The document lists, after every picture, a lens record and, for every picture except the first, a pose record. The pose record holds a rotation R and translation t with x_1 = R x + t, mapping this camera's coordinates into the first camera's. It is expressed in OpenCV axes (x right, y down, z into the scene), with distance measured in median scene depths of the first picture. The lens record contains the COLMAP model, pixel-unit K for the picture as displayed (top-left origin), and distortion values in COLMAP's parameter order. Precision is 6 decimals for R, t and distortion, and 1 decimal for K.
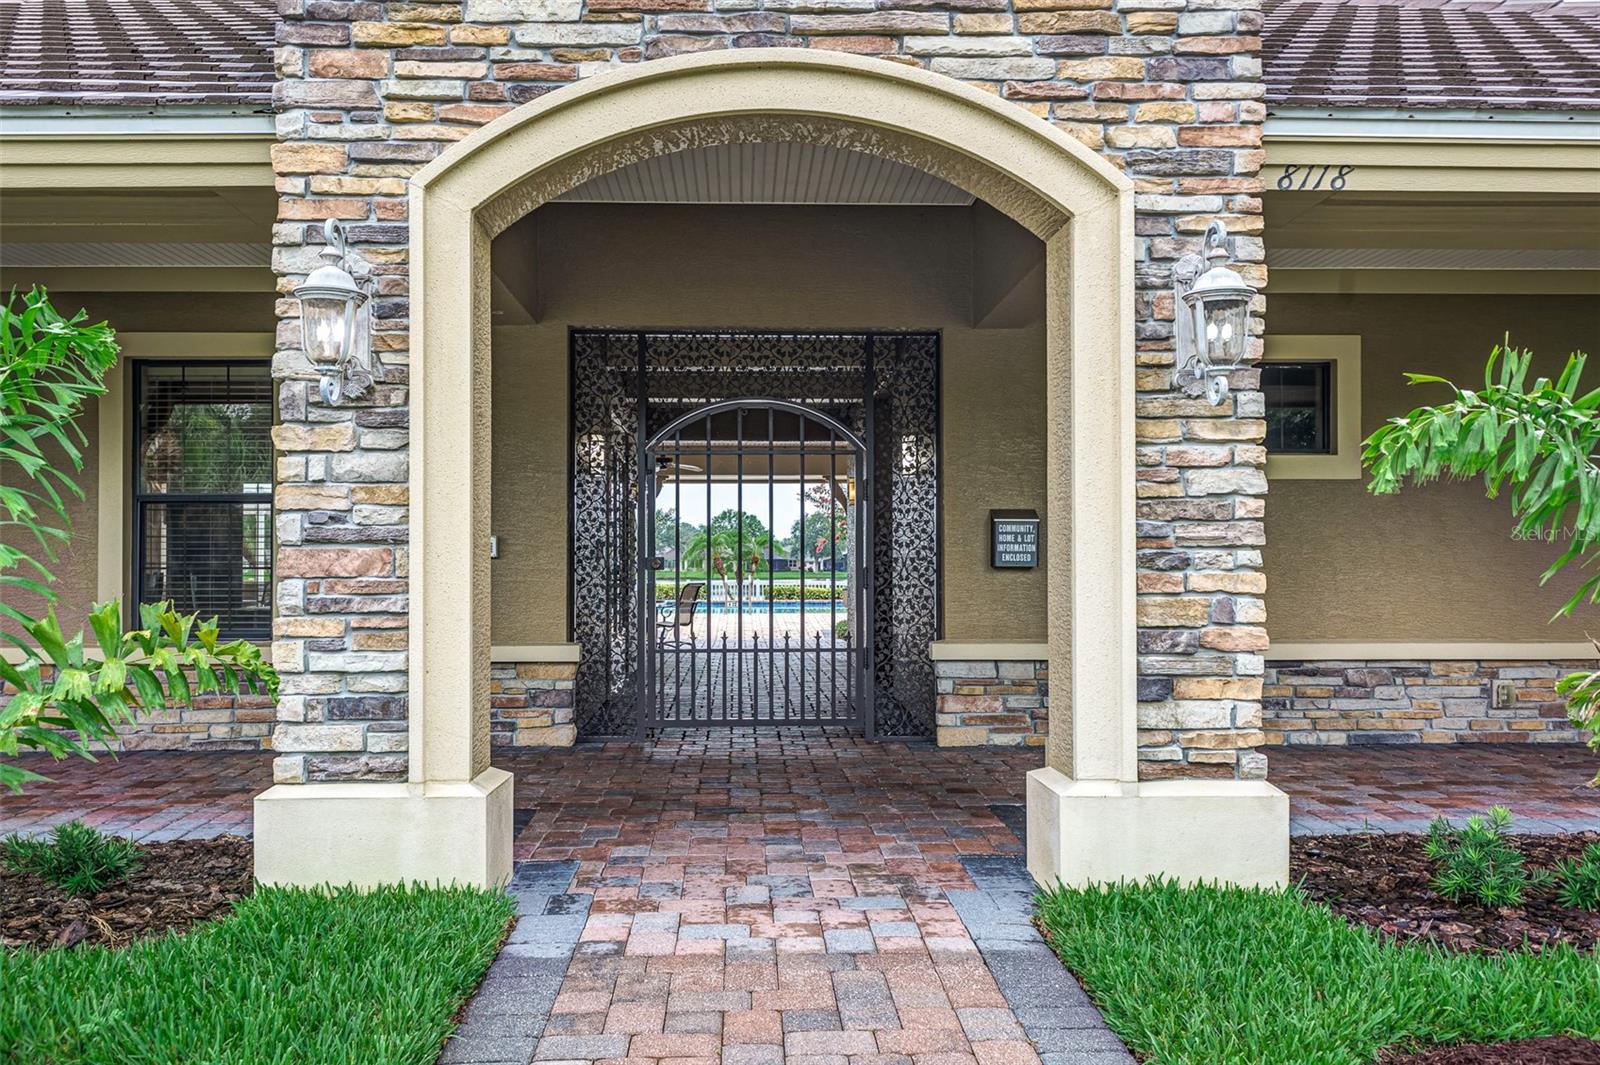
lens RADIAL K [[1754.8, 0, 800.0], [0, 1754.8, 532.5], [0, 0, 1]] dist [-0.001874, -0.002133]
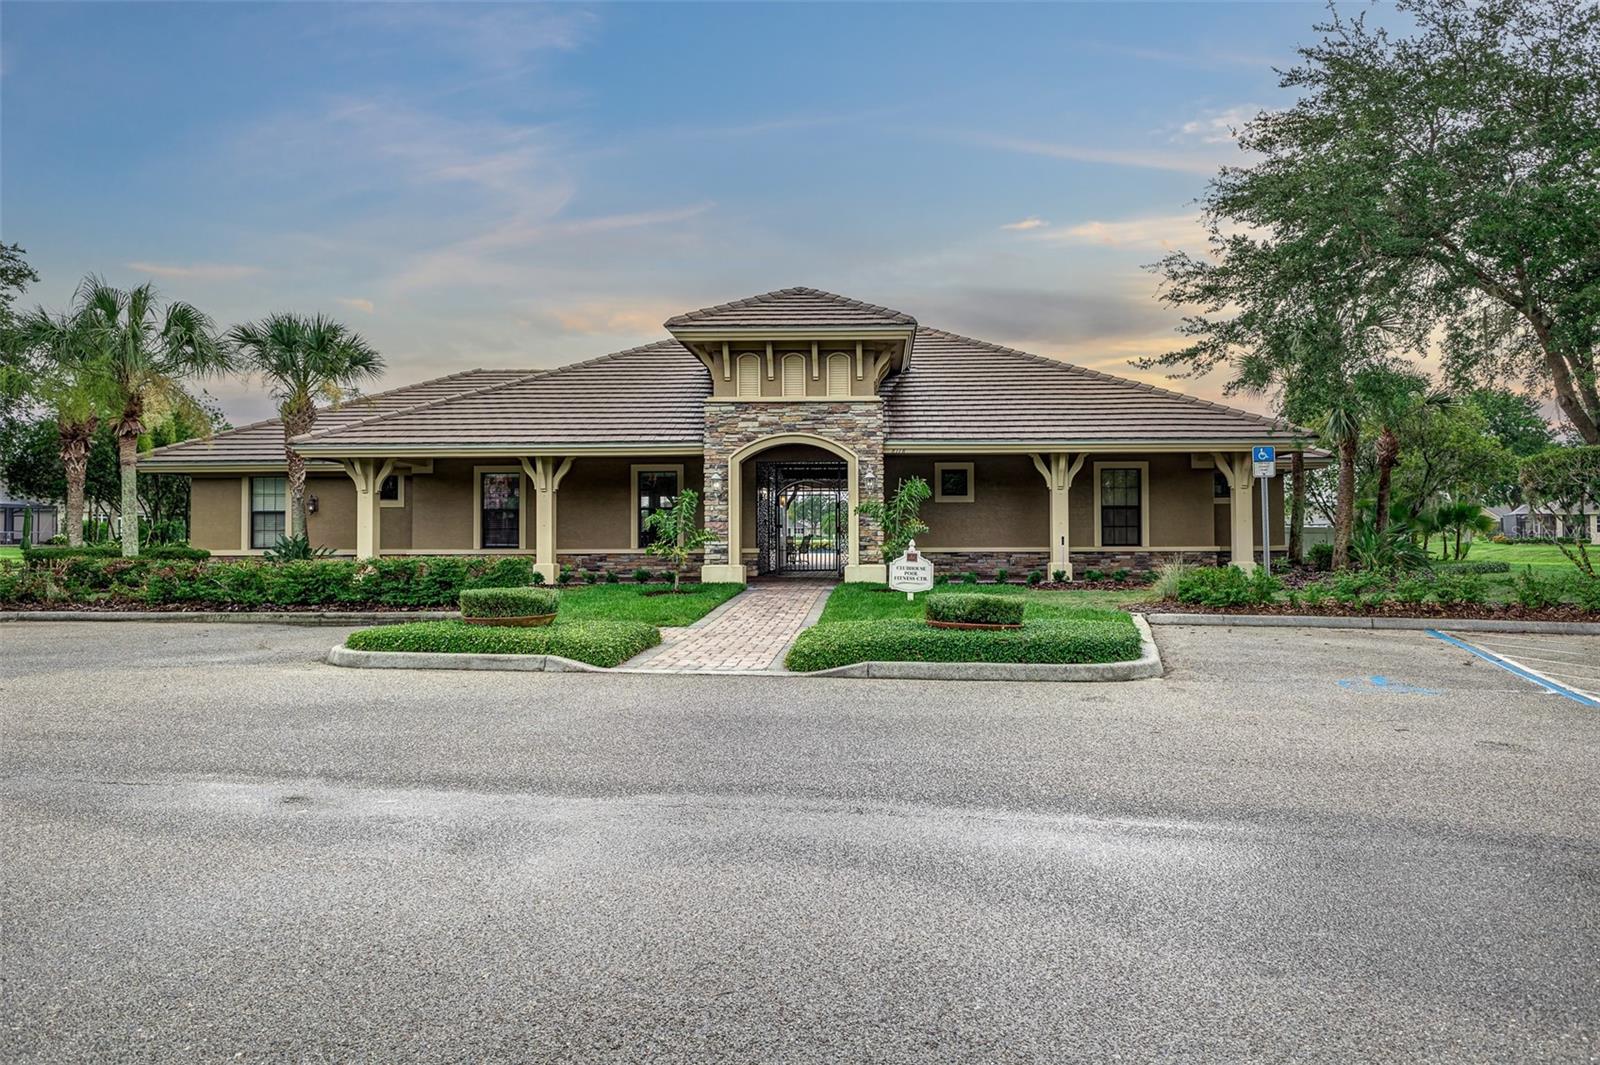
lens RADIAL K [[1017.3, 0, 800.0], [0, 1017.3, 532.5], [0, 0, 1]] dist [0.000087, -0.000012]
pose [[0.994327, 0.000387, -0.106369, 0.345075], [0.001740, 0.999800, 0.019903, -0.022337], [0.106355, -0.019975, 0.994128, -2.175553]]
